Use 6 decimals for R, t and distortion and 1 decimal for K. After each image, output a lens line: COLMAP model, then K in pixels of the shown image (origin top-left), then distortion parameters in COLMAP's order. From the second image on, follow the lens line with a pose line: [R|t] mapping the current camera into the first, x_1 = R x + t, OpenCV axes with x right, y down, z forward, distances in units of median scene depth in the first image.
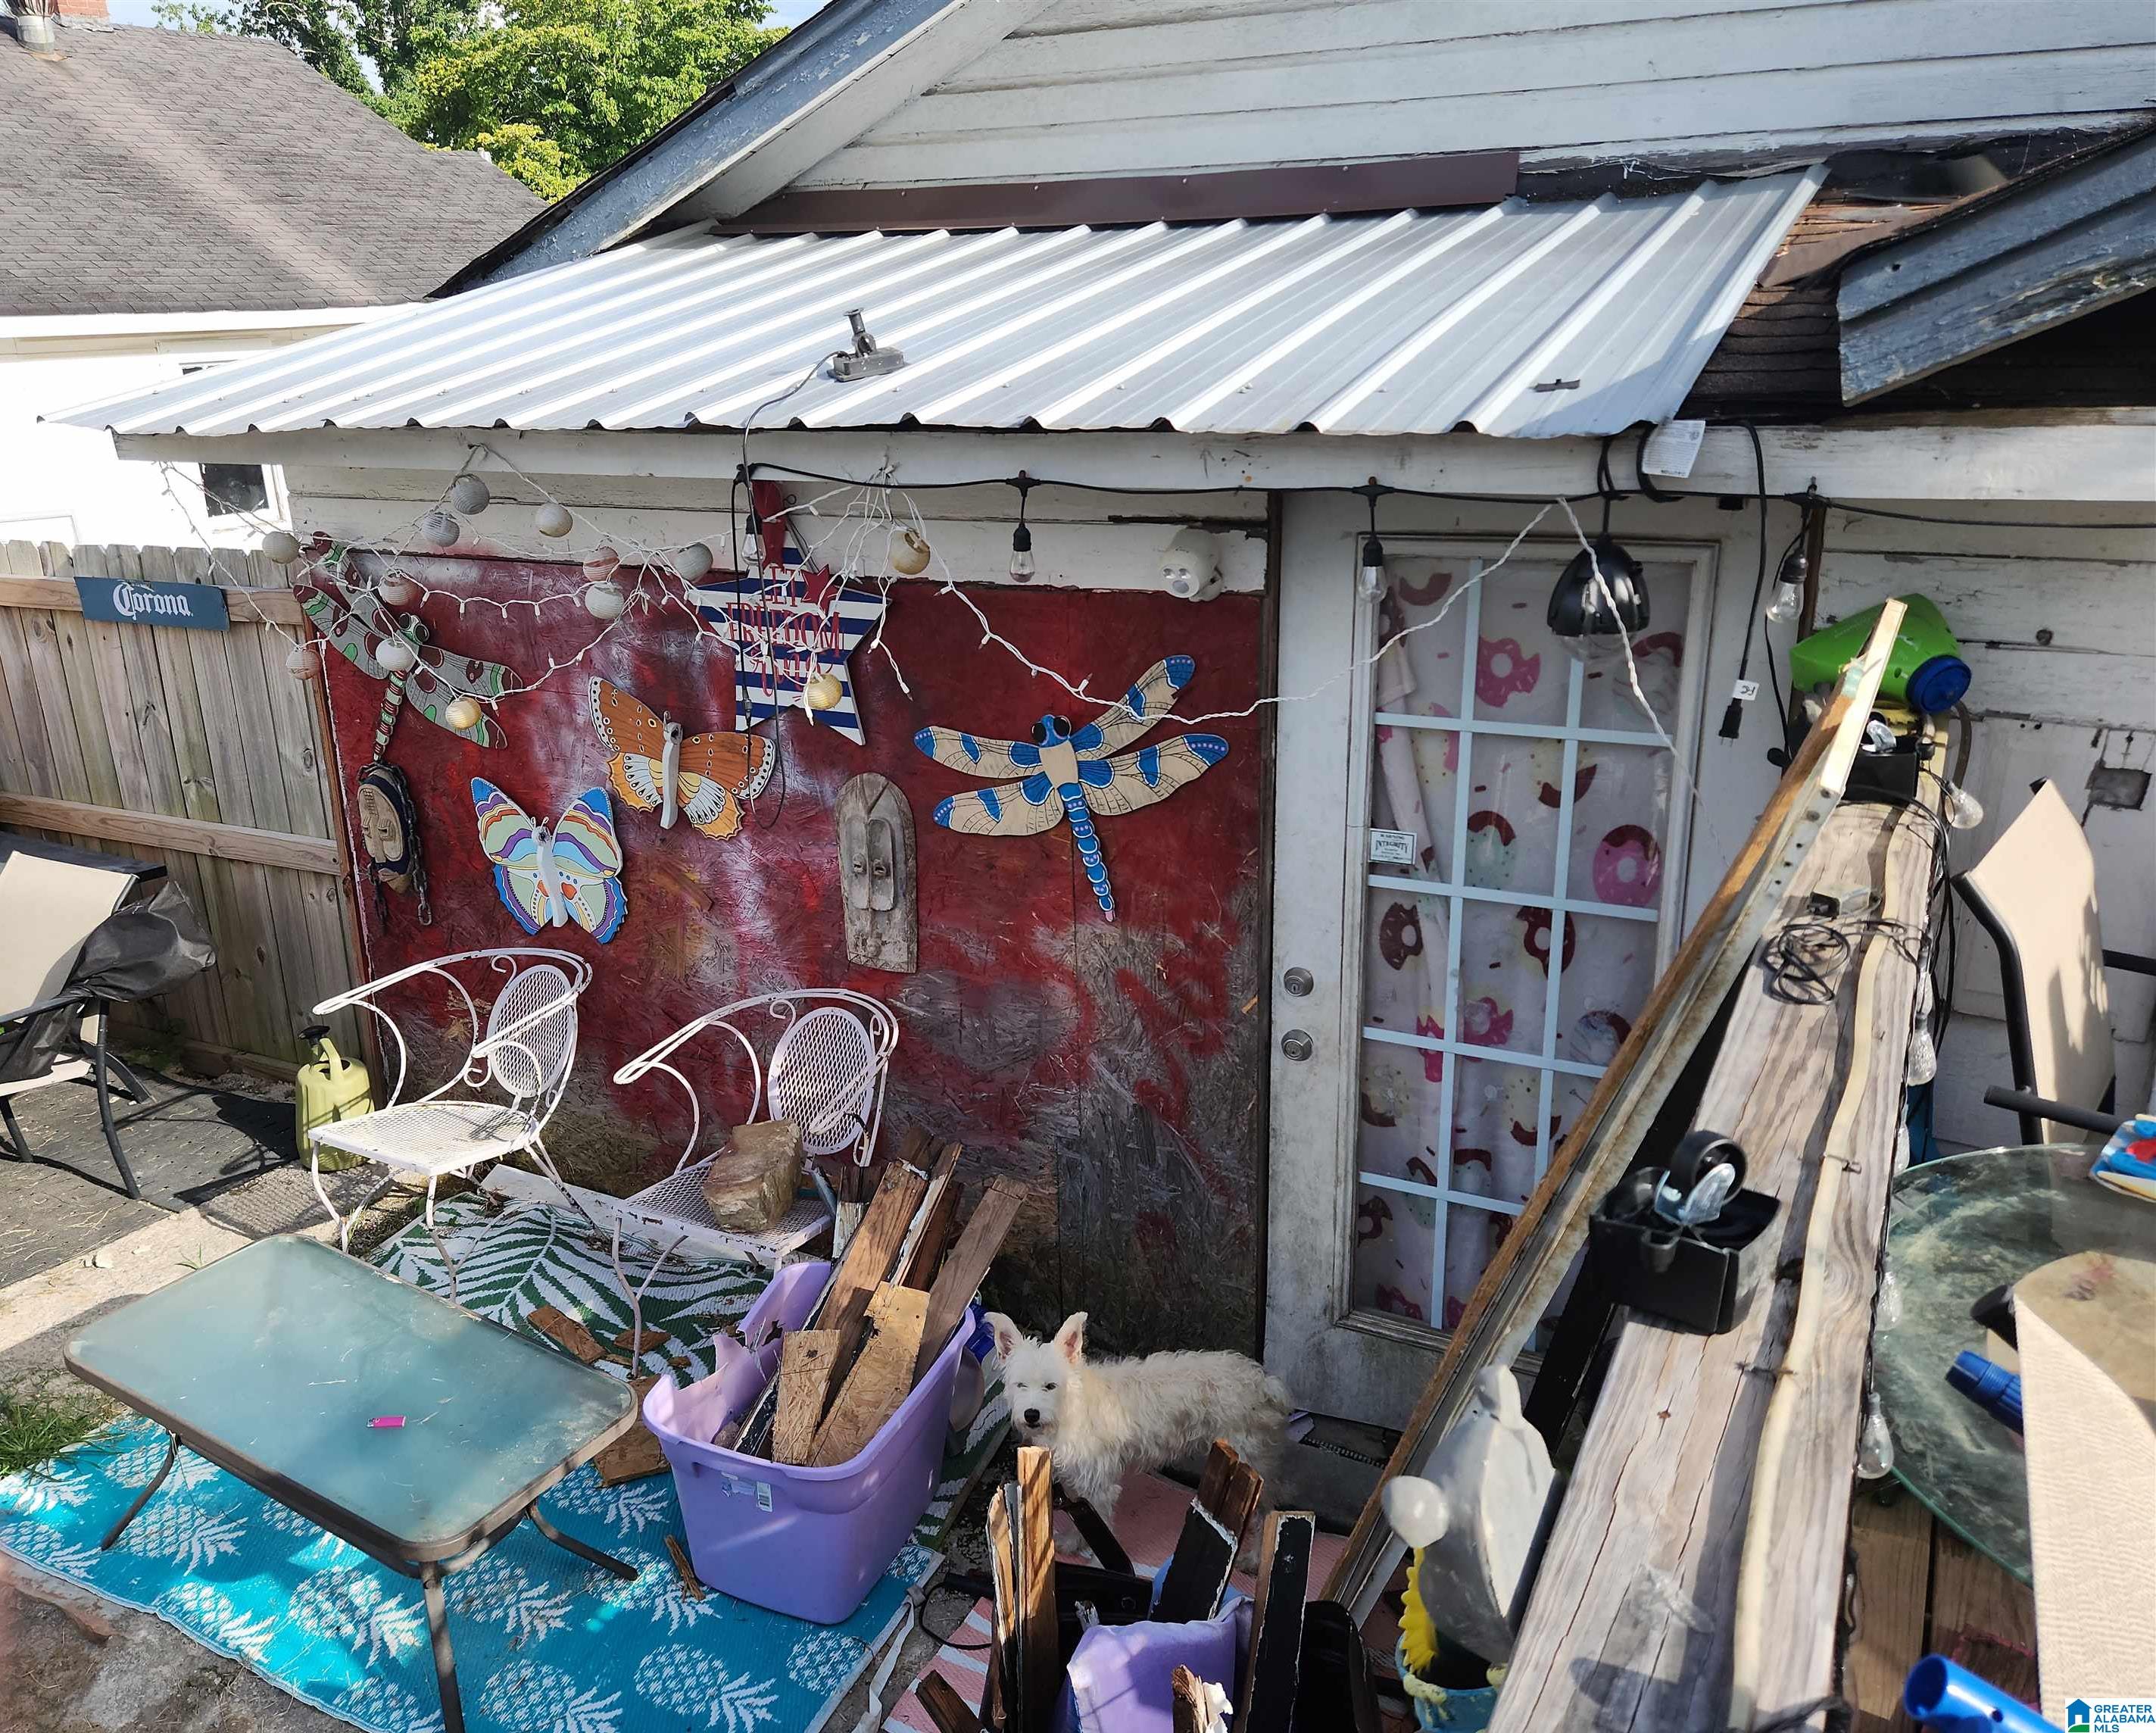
lens RADIAL K [[1751.3, 0, 1066.7], [0, 1751.3, 858.0], [0, 0, 1]] dist [0.028556, 0.002159]
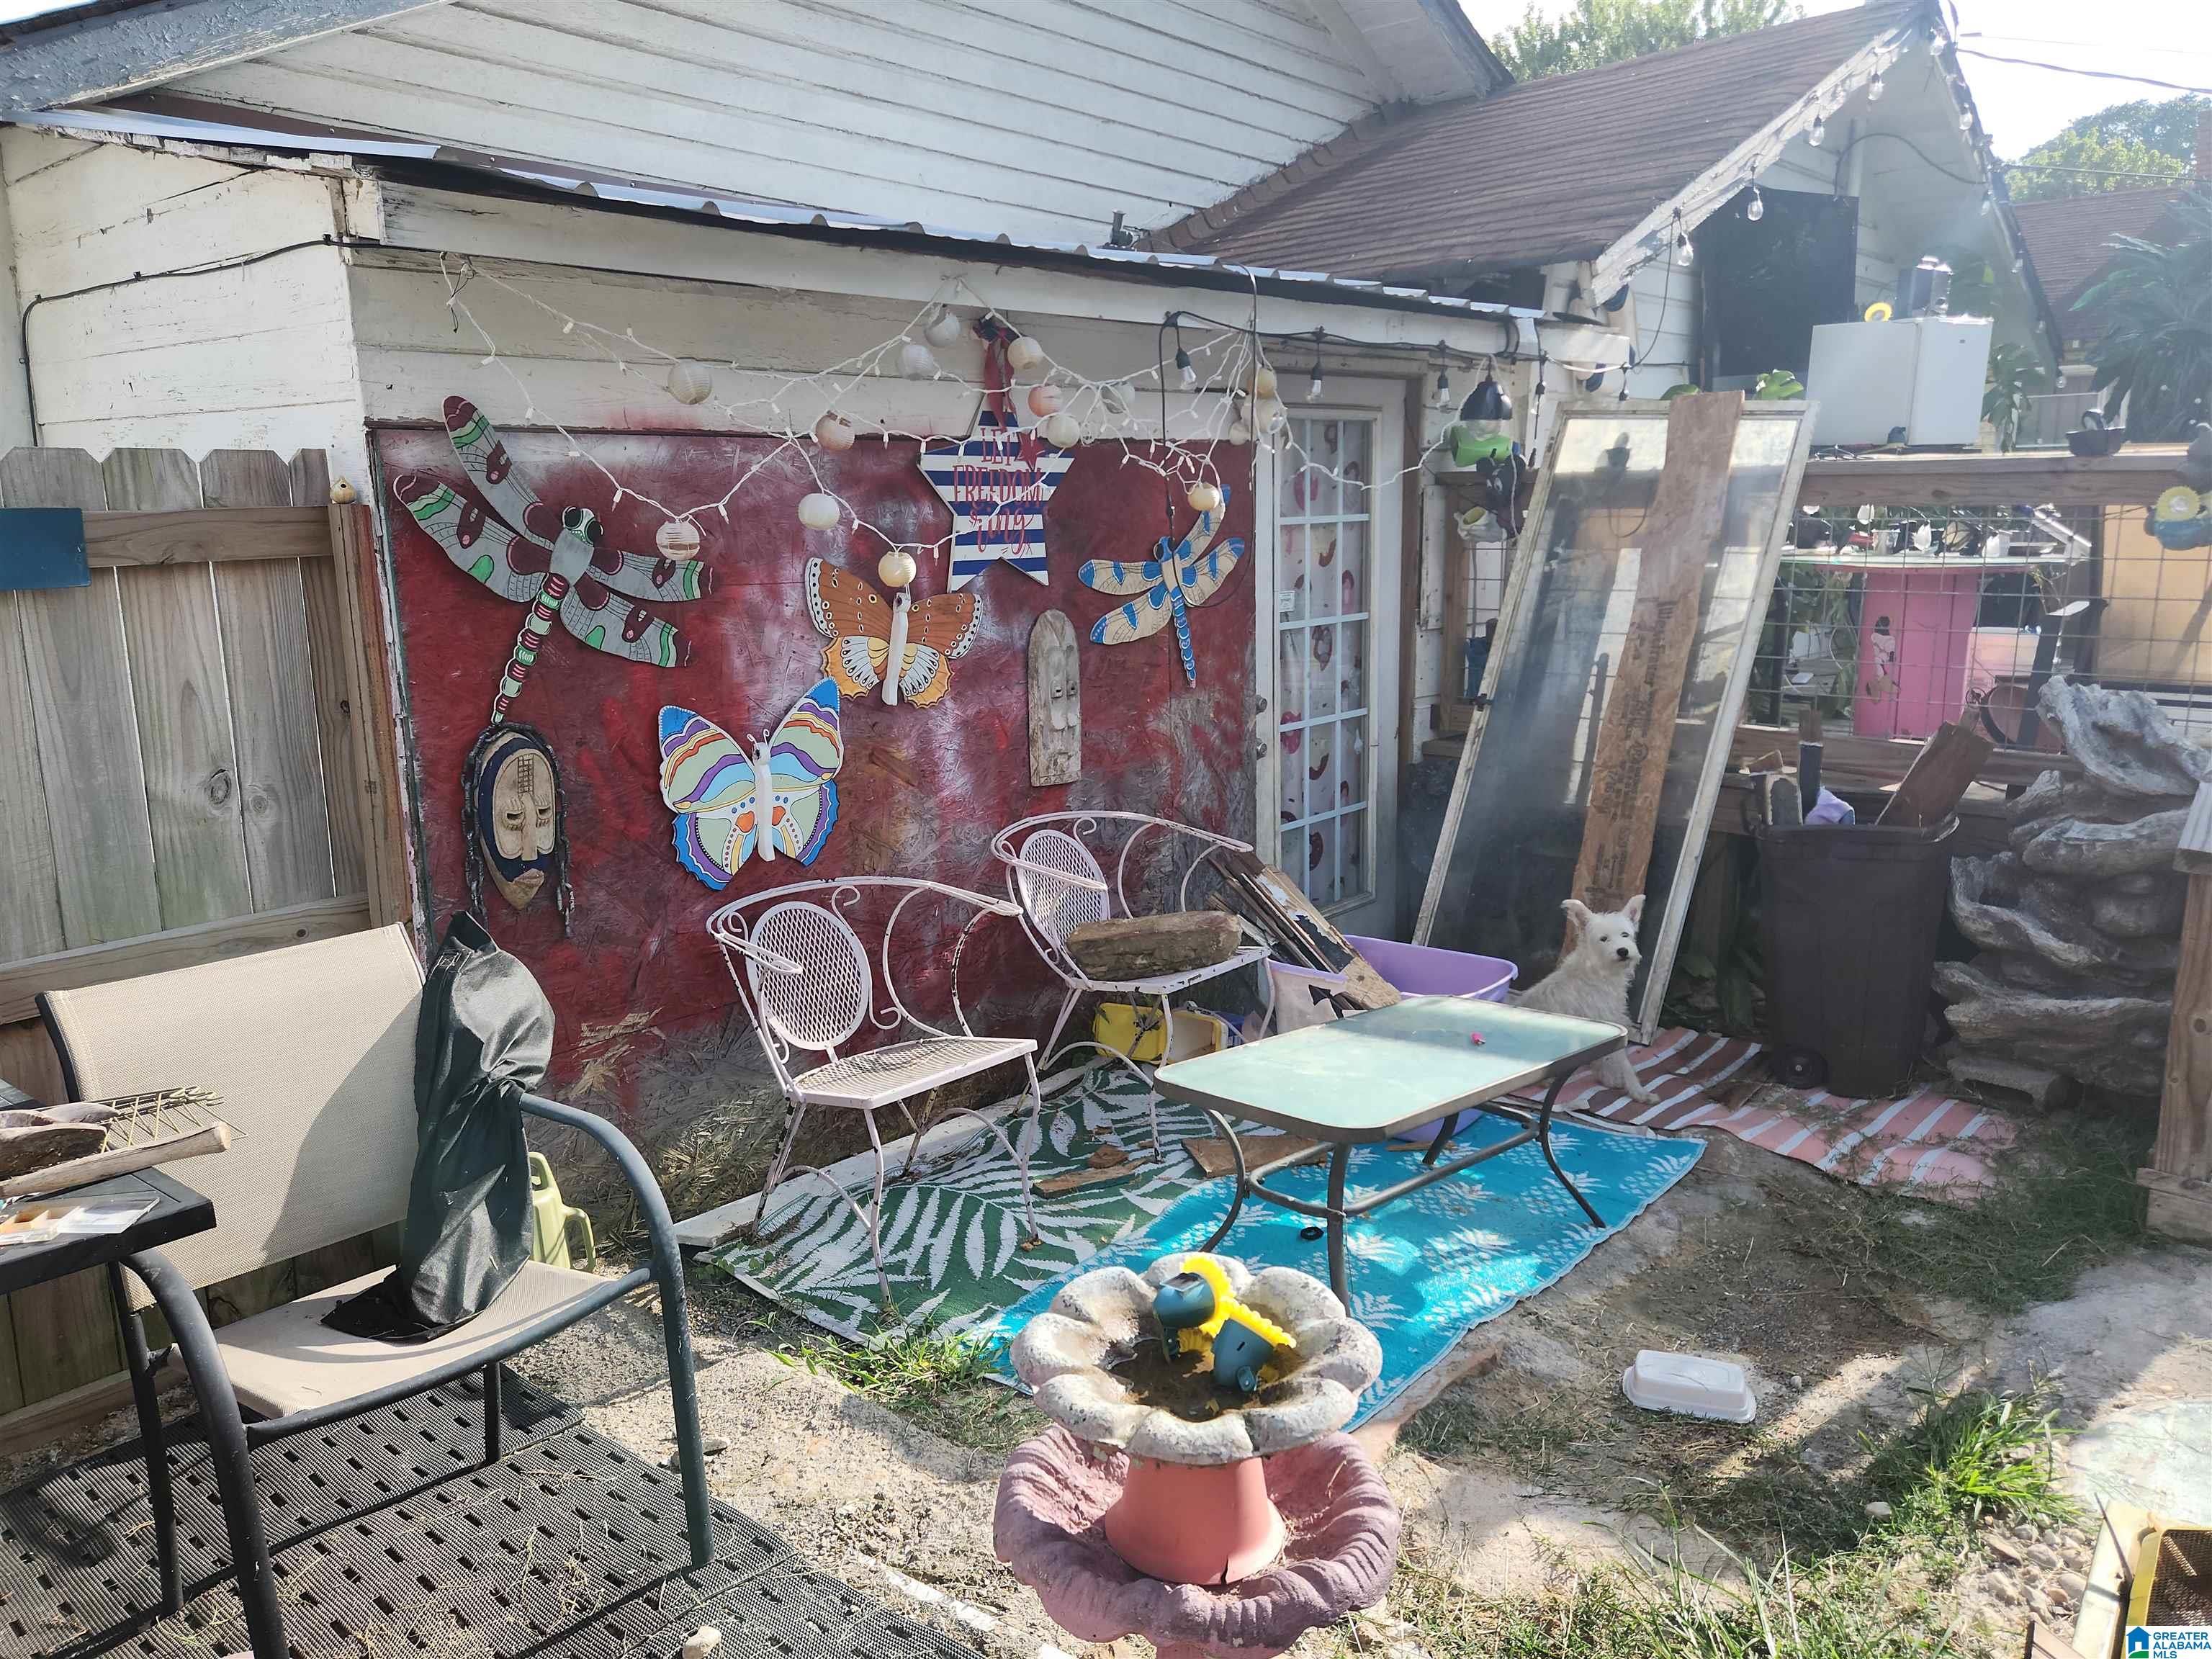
lens RADIAL K [[1655.1, 0, 1100.3], [0, 1655.1, 826.1], [0, 0, 1]] dist [0.093905, -0.016715]
pose [[0.234942, -0.153190, 0.959862, -1.140285], [0.327526, 0.942230, 0.070209, 0.020483], [-0.915166, 0.297885, 0.271543, 0.675220]]
